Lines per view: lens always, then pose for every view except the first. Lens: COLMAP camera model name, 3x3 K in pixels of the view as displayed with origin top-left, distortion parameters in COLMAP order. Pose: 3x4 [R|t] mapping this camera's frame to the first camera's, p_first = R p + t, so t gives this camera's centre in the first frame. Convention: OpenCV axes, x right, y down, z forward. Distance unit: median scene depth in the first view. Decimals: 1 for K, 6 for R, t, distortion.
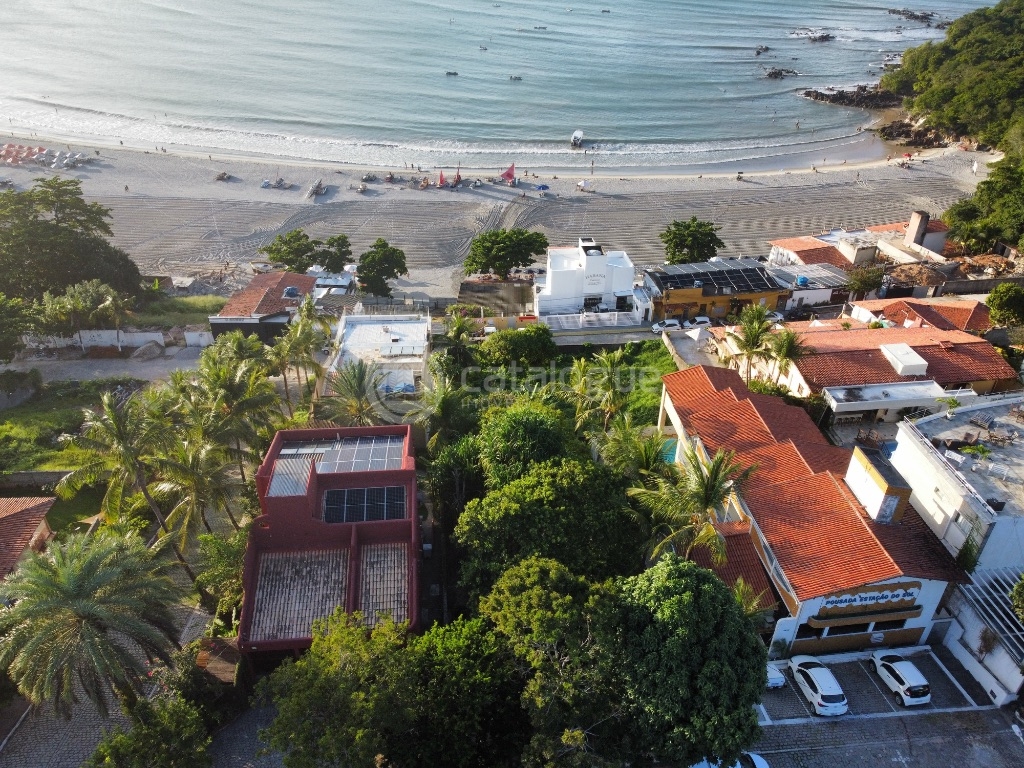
lens RADIAL K [[779.0, 0, 509.4], [0, 779.0, 385.9], [0, 0, 1]] dist [0.000407, -0.007163]
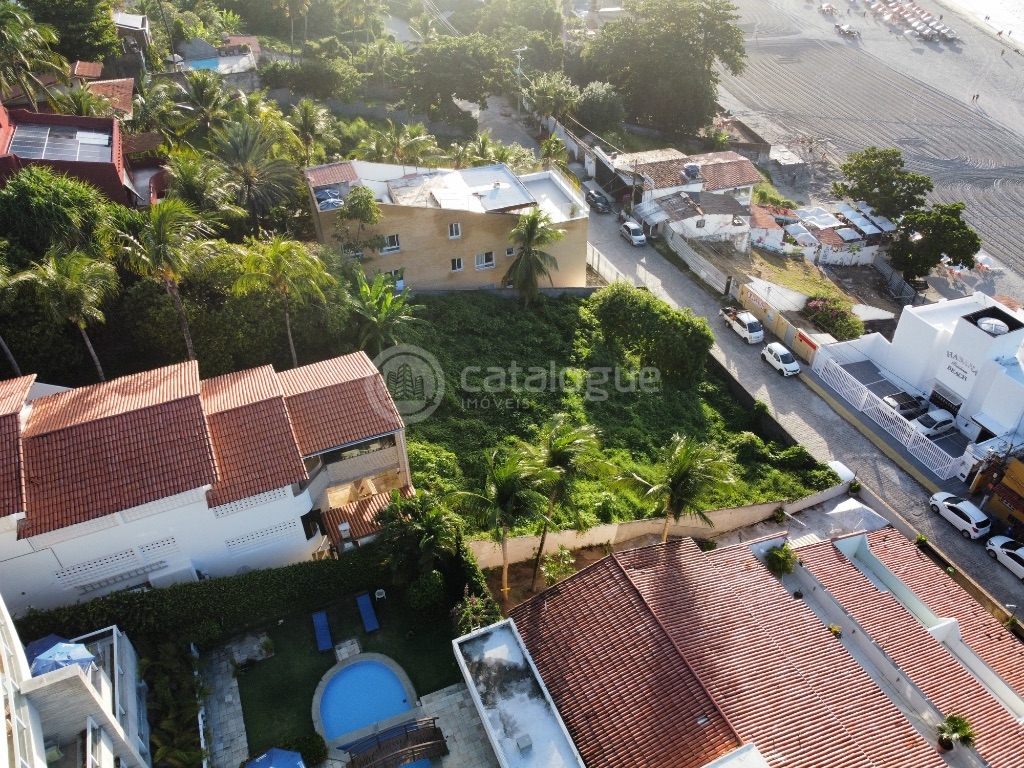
lens RADIAL K [[779.0, 0, 512.6], [0, 779.0, 386.4], [0, 0, 1]] dist [0.000407, -0.007163]
pose [[0.279947, 0.596234, -0.752419, 0.460843], [-0.514336, 0.754933, 0.406860, -0.197598], [0.810610, 0.273096, 0.518006, 0.504325]]
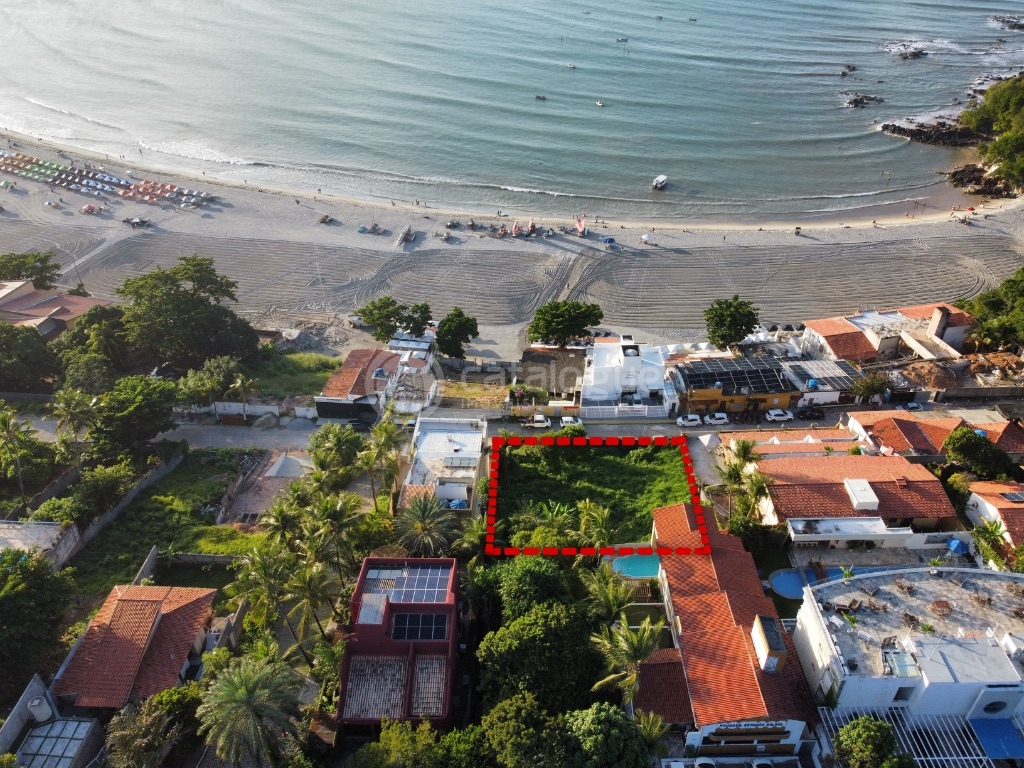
lens RADIAL K [[779.0, 0, 509.0], [0, 779.0, 385.2], [0, 0, 1]] dist [0.000407, -0.007163]
pose [[0.993264, 0.048545, -0.105214, 0.053743], [-0.044539, 0.998203, 0.040094, -0.169228], [0.106971, -0.035138, 0.993641, -0.204540]]
